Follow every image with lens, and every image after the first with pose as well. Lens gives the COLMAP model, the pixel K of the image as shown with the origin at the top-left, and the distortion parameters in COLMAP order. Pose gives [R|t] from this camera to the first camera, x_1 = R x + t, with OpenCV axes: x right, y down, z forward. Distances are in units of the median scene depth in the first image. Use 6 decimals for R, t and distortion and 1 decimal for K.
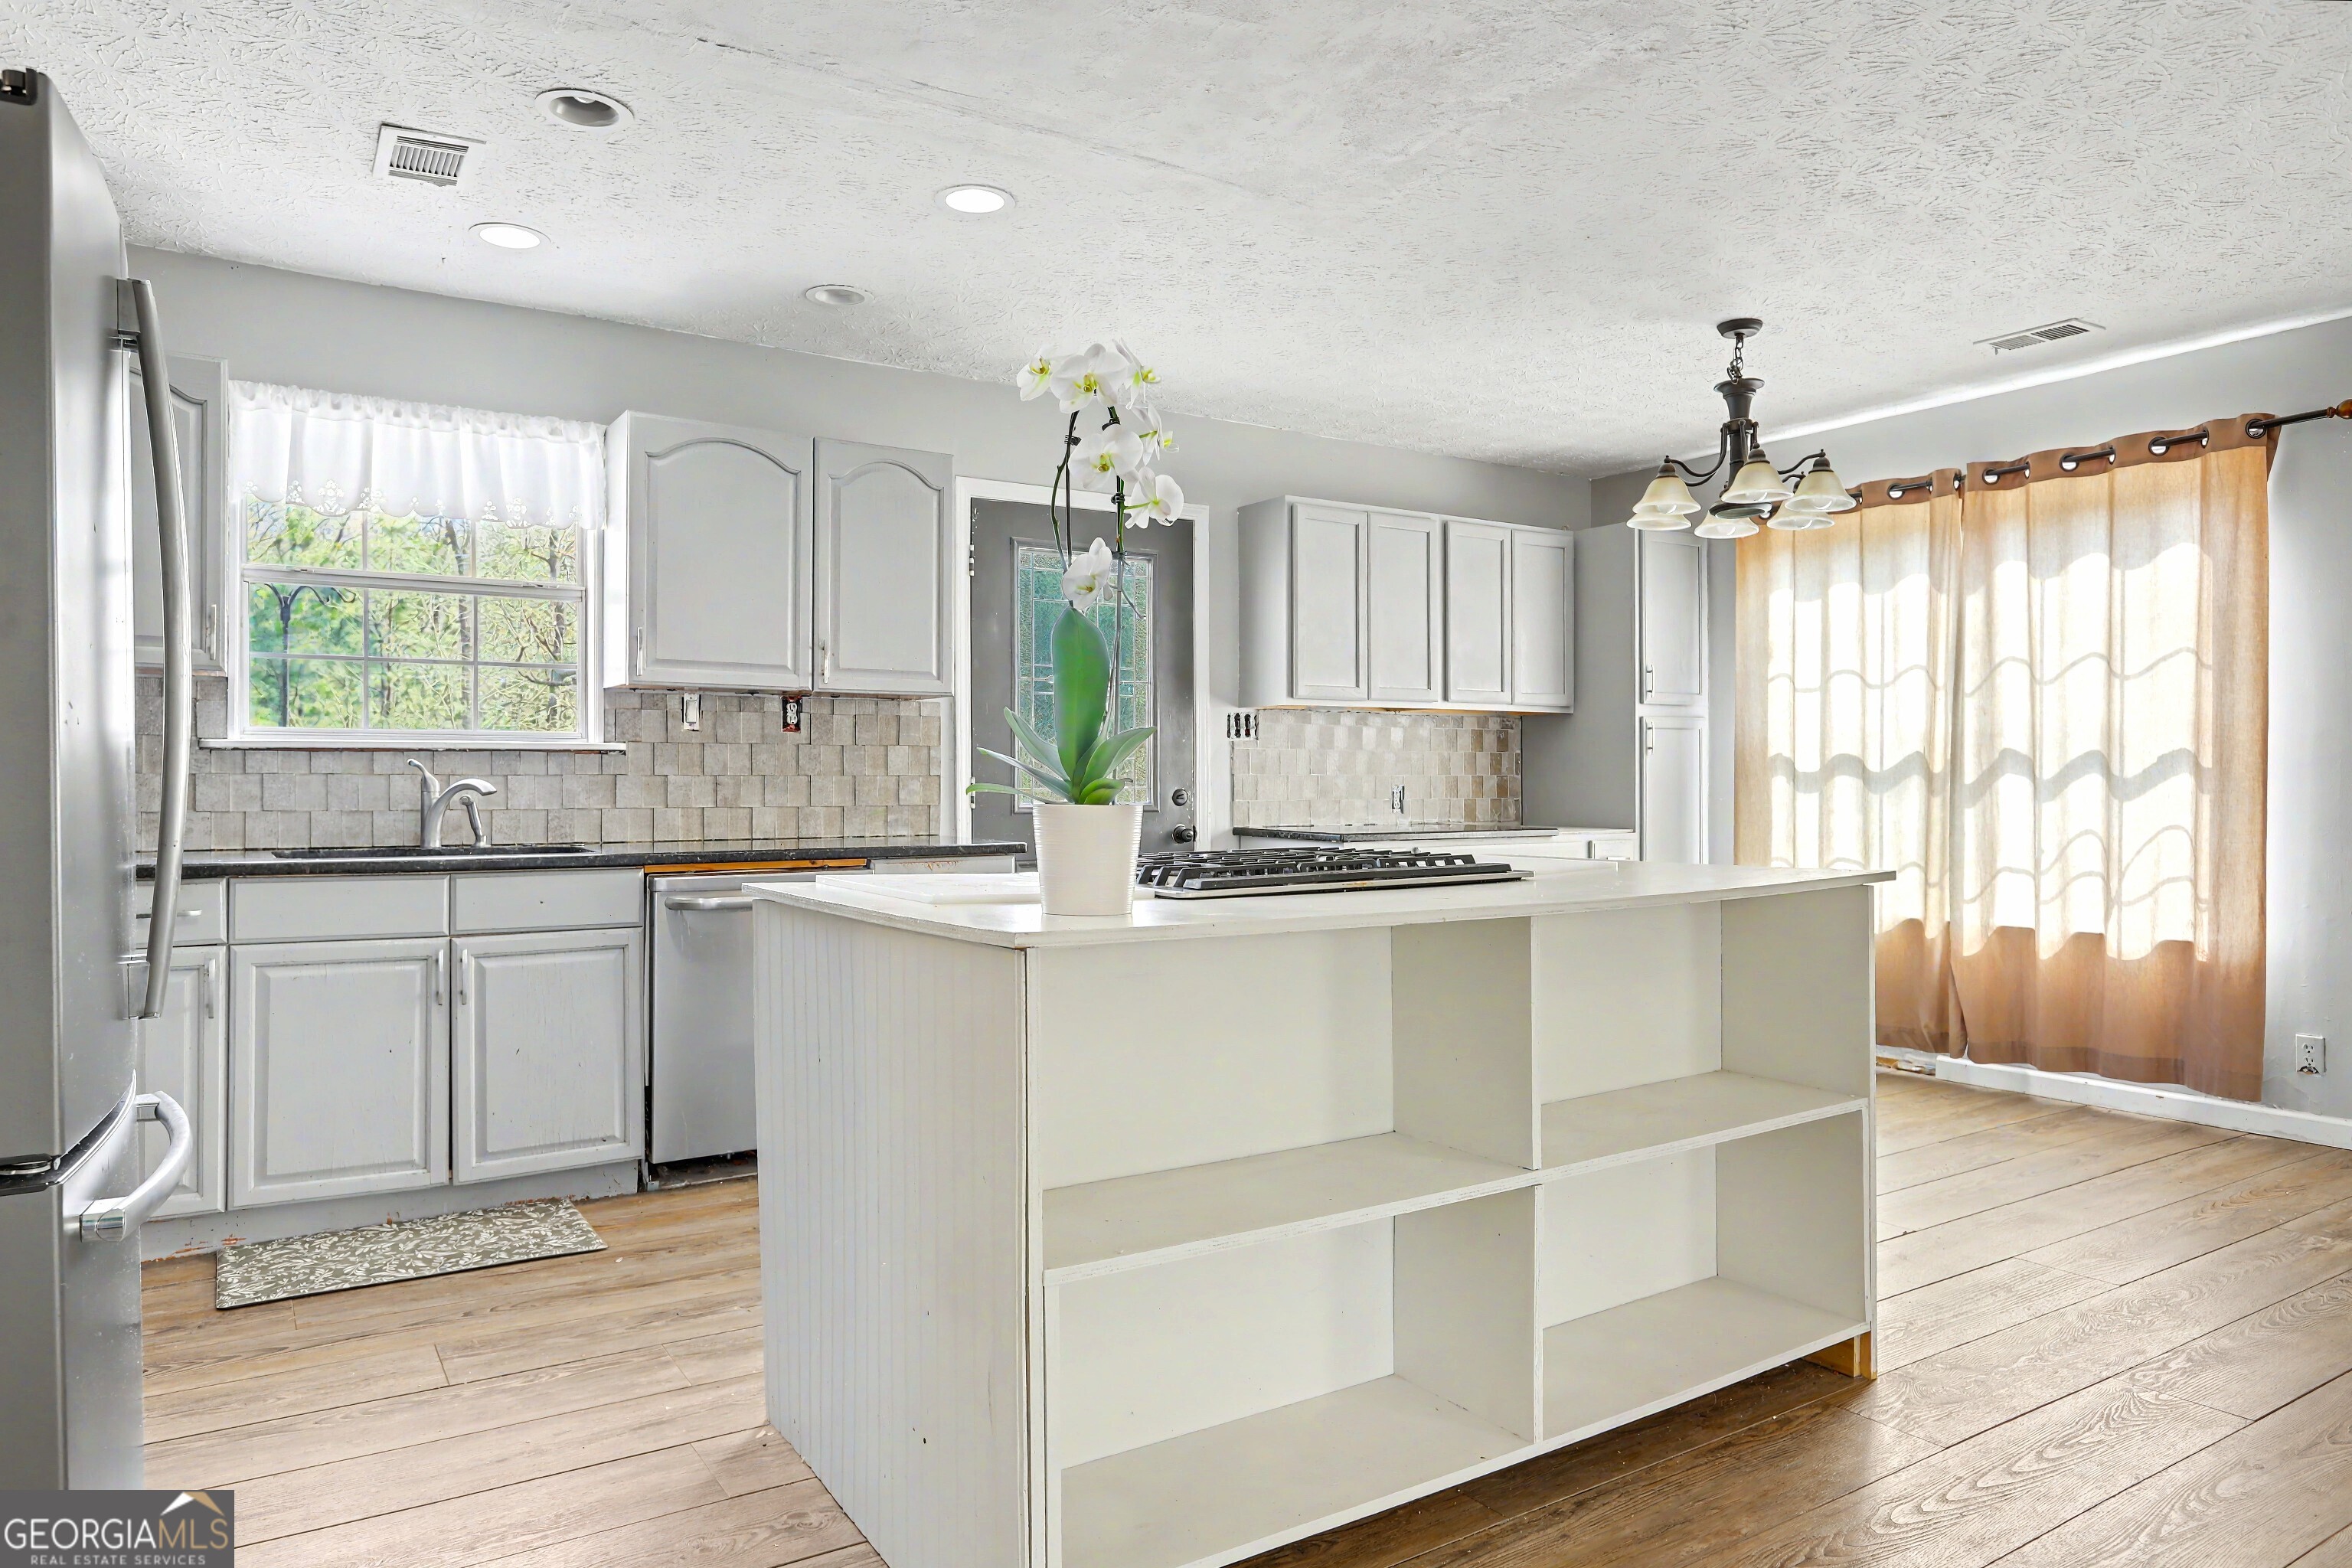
lens RADIAL K [[1468.3, 0, 1160.5], [0, 1468.3, 782.8], [0, 0, 1]] dist [-0.014361, 0.011030]
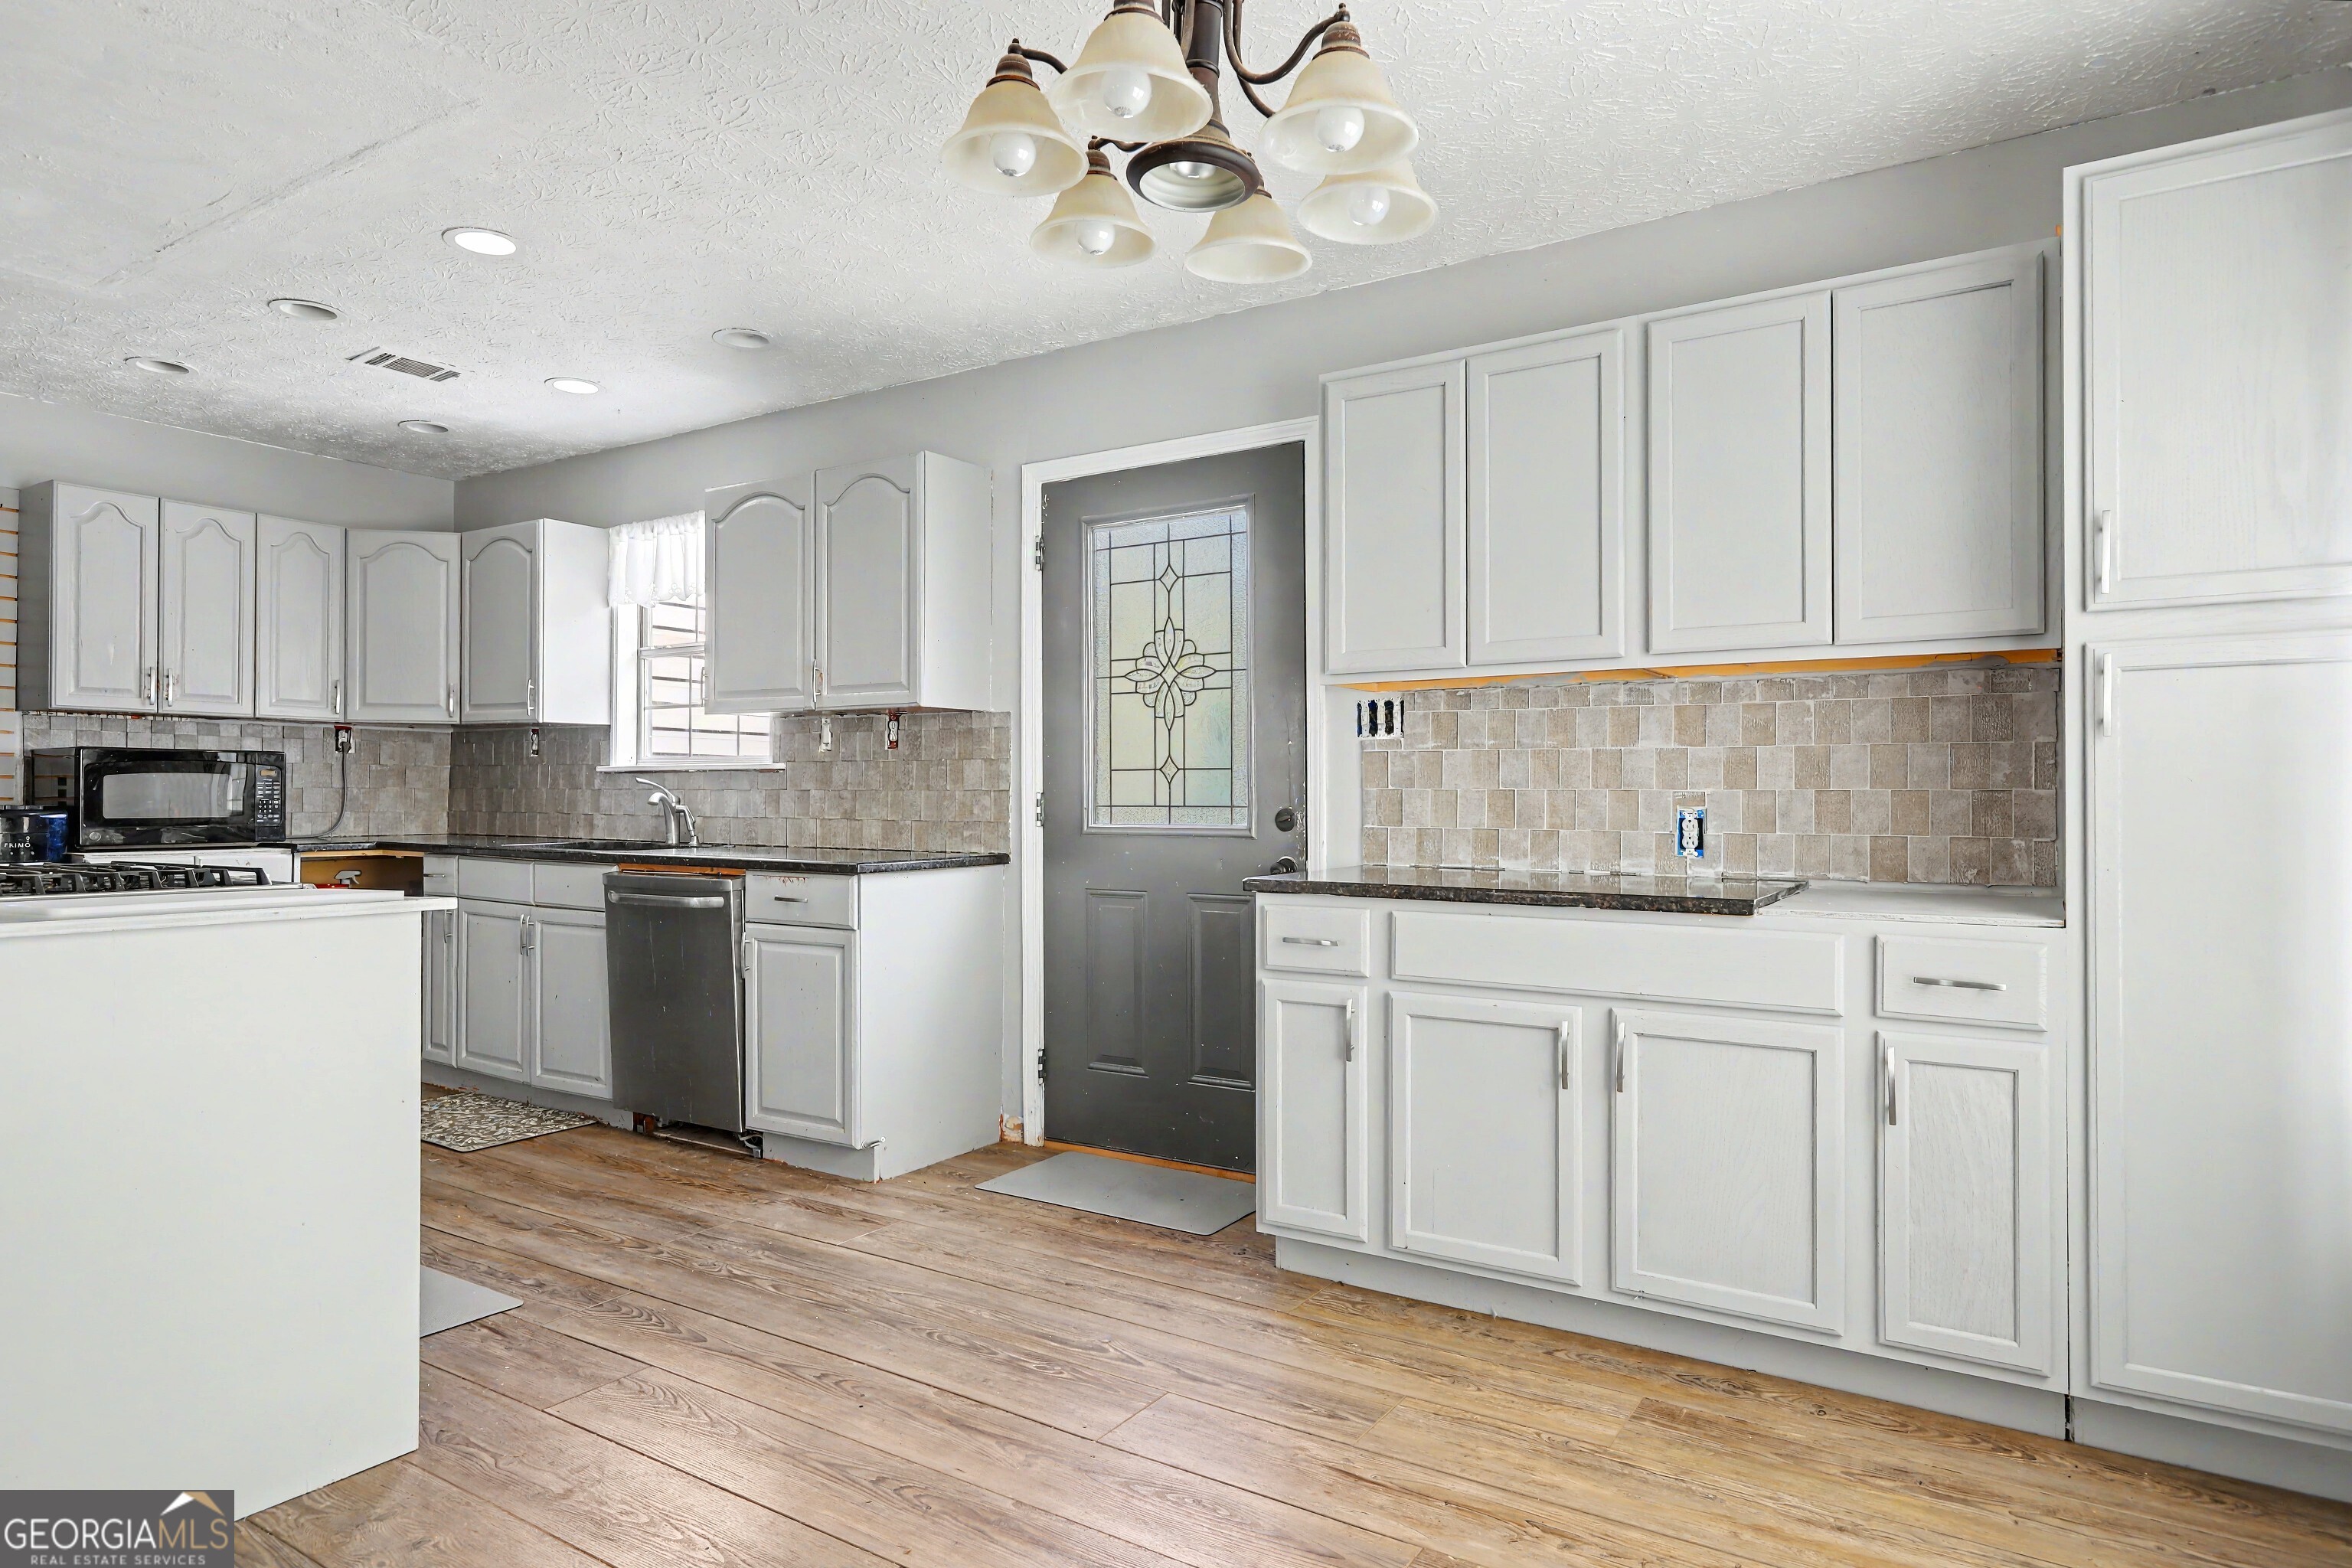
lens RADIAL K [[1367.6, 0, 1164.1], [0, 1367.6, 784.5], [0, 0, 1]] dist [-0.007024, 0.008207]
pose [[0.411960, -0.005629, -0.911185, 0.701462], [-0.005986, 0.999943, -0.008883, -0.001460], [0.911182, 0.009114, 0.411903, 0.758356]]
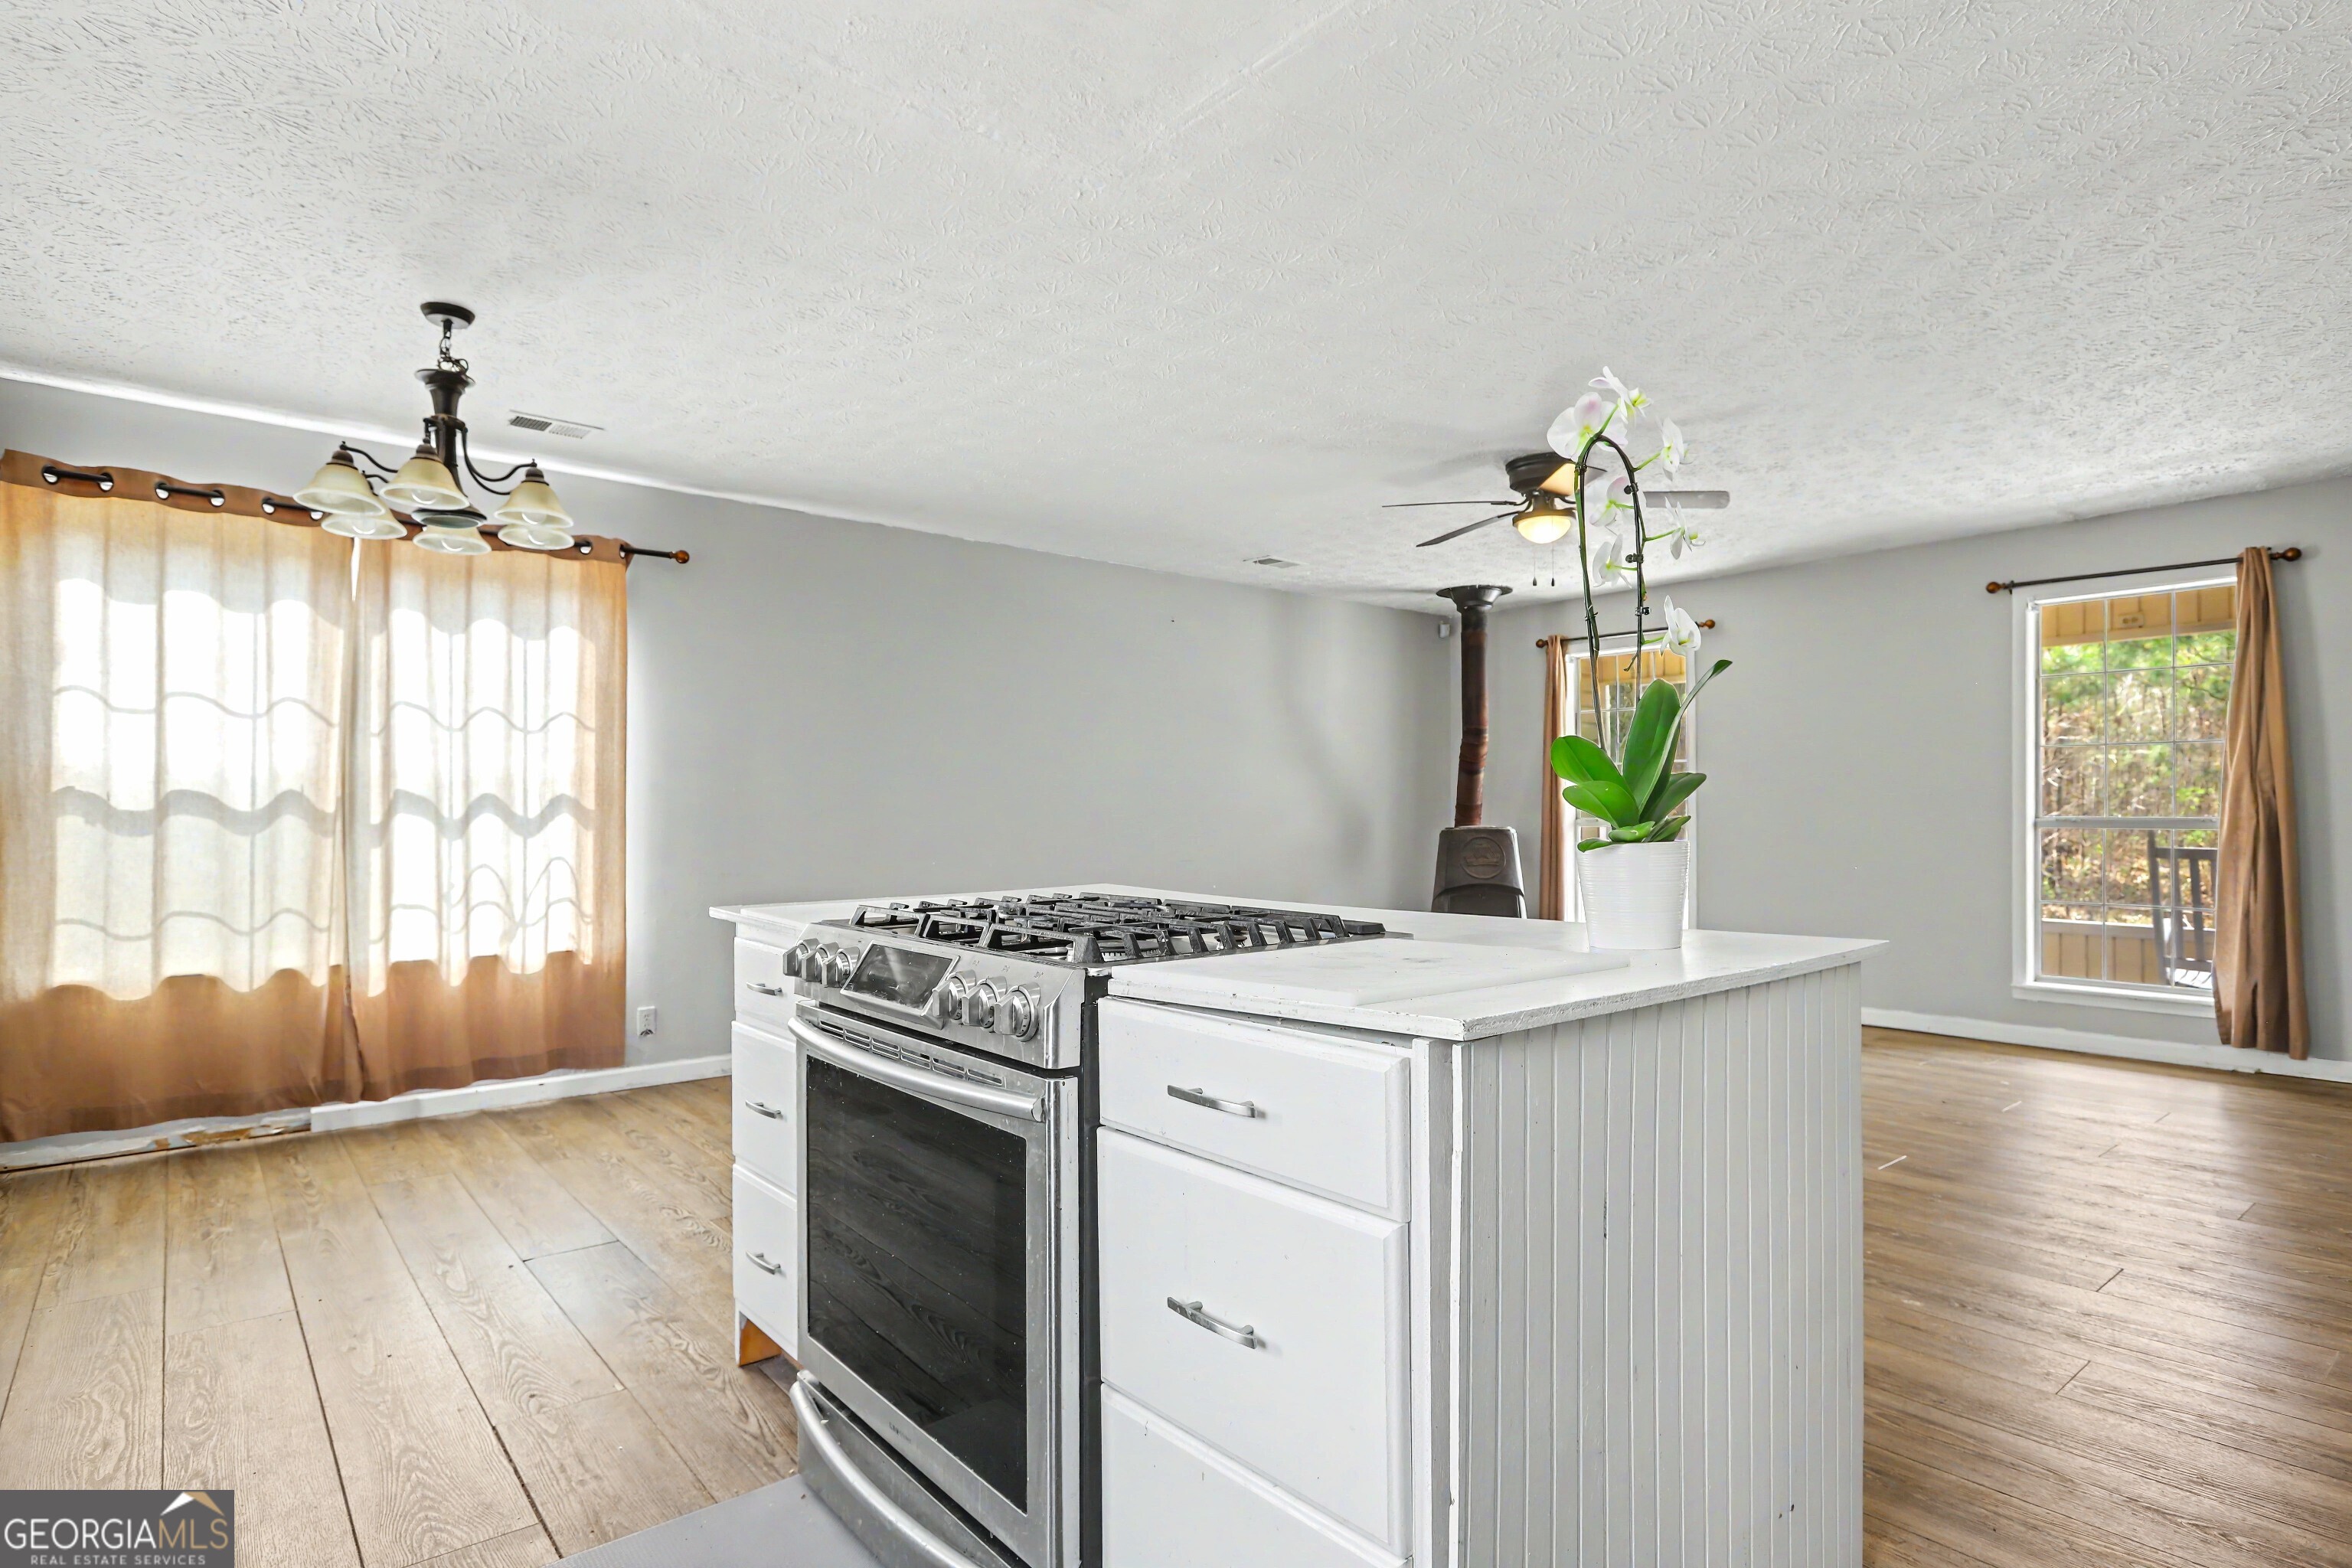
lens RADIAL K [[1223.5, 0, 1168.7], [0, 1223.5, 797.7], [0, 0, 1]] dist [-0.001853, 0.001085]
pose [[-0.126385, 0.015335, 0.991863, -0.369276], [0.002988, 0.999882, -0.015078, -0.003011], [-0.991977, 0.001058, -0.126416, 0.605409]]
